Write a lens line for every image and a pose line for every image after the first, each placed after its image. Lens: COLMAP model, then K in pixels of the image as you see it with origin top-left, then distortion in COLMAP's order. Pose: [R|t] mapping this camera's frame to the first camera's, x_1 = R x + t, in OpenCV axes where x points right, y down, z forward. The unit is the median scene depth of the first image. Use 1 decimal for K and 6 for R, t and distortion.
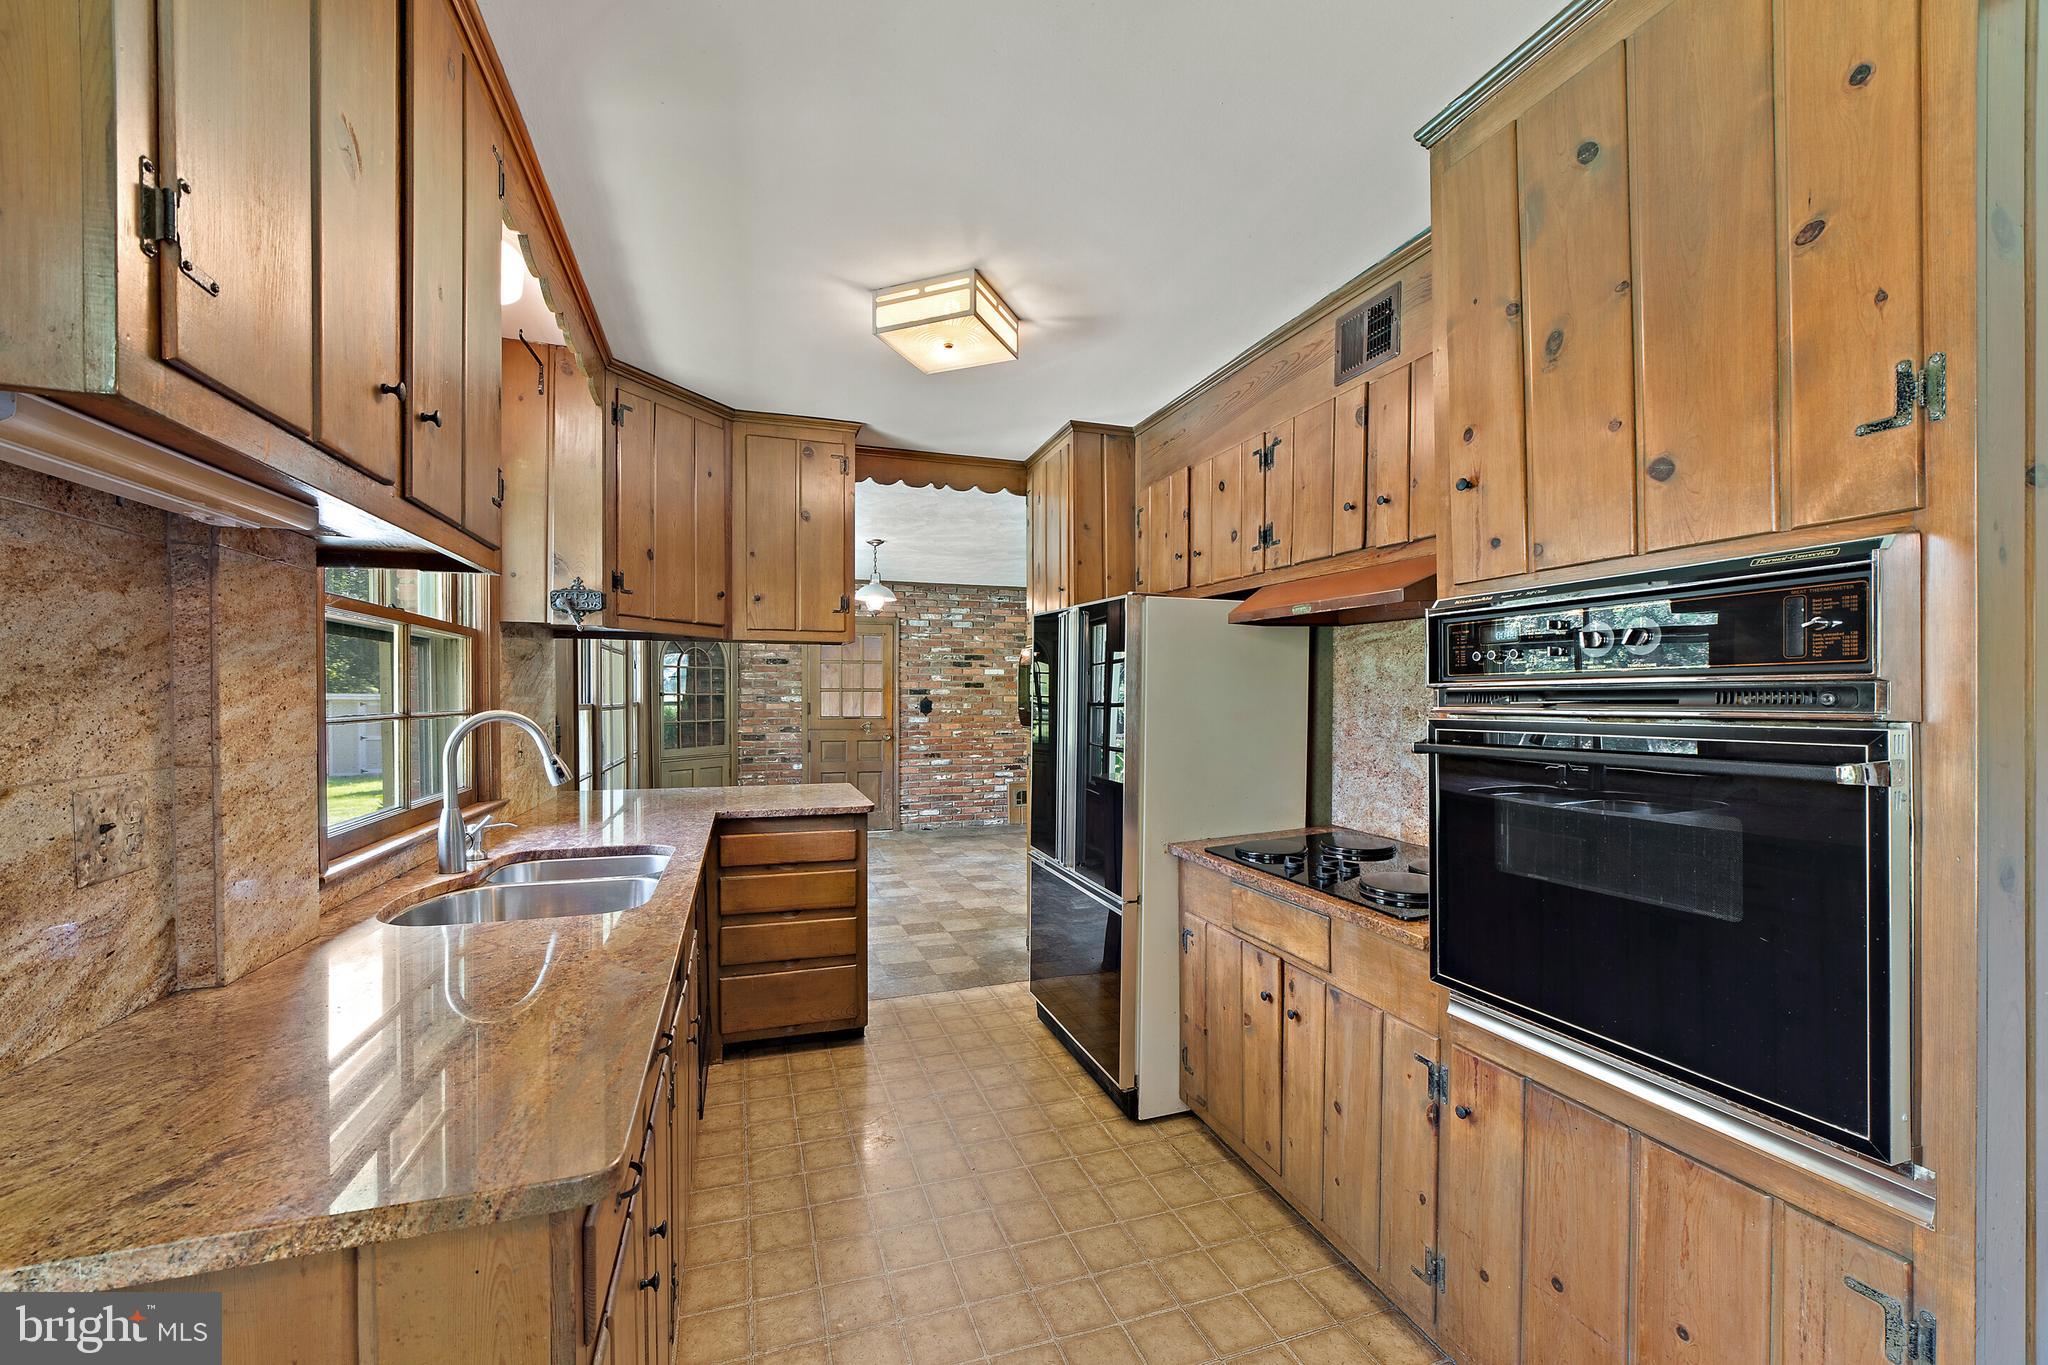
lens RADIAL K [[797.0, 0, 1019.1], [0, 797.0, 704.9], [0, 0, 1]] dist [-0.016179, 0.002021]
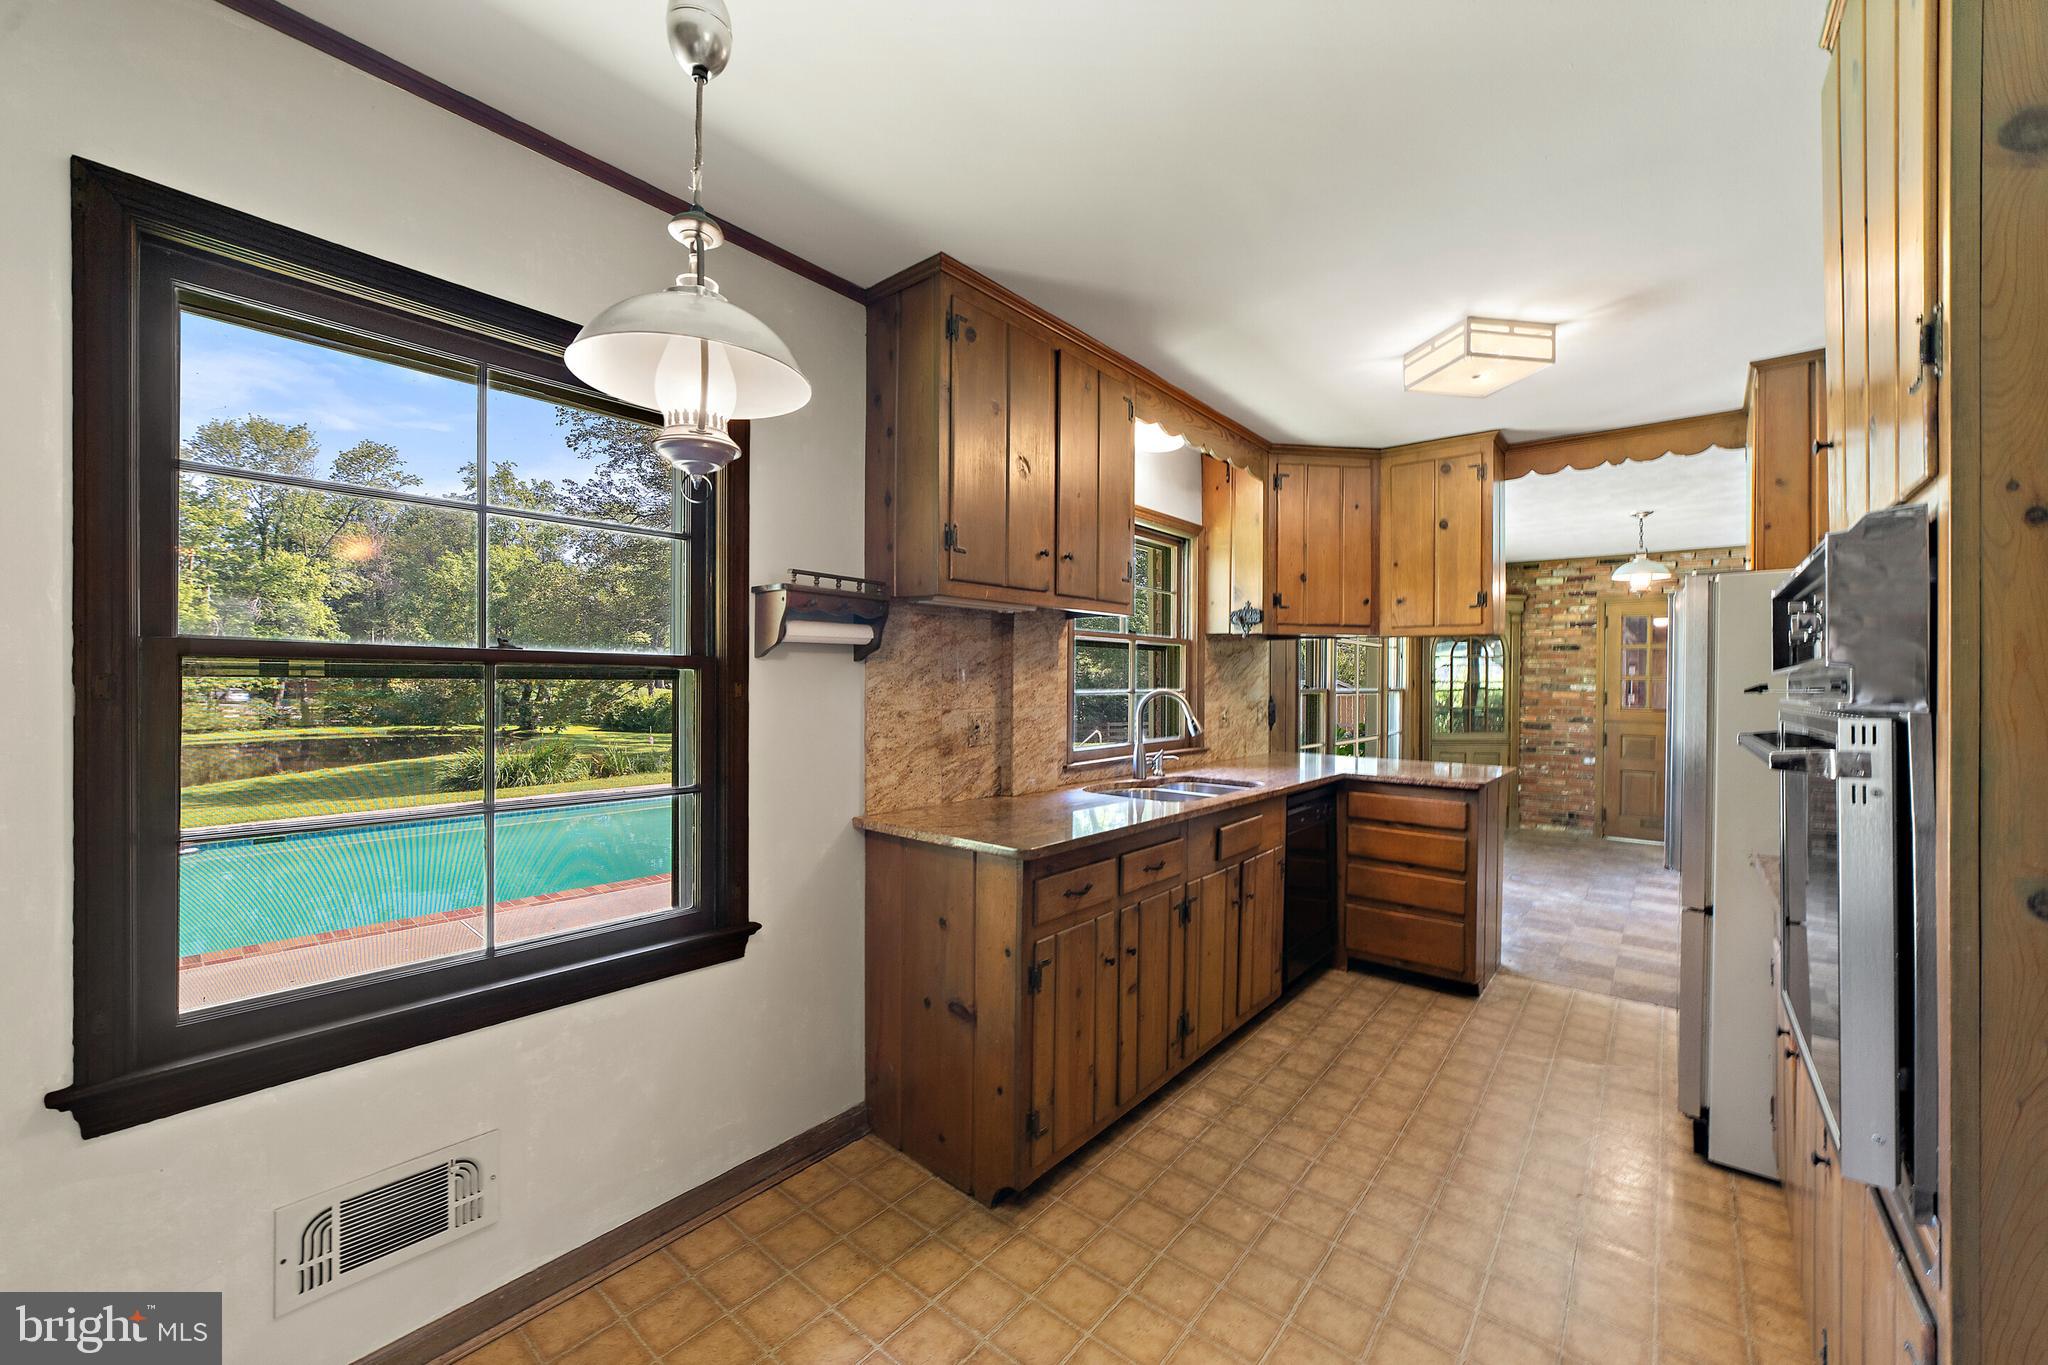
lens RADIAL K [[797.0, 0, 1029.8], [0, 797.0, 679.3], [0, 0, 1]] dist [-0.016179, 0.002021]
pose [[0.530797, 0.001886, -0.847497, 0.418177], [-0.016243, 0.999836, -0.007948, 0.002202], [0.847343, 0.017985, 0.530741, -0.109248]]
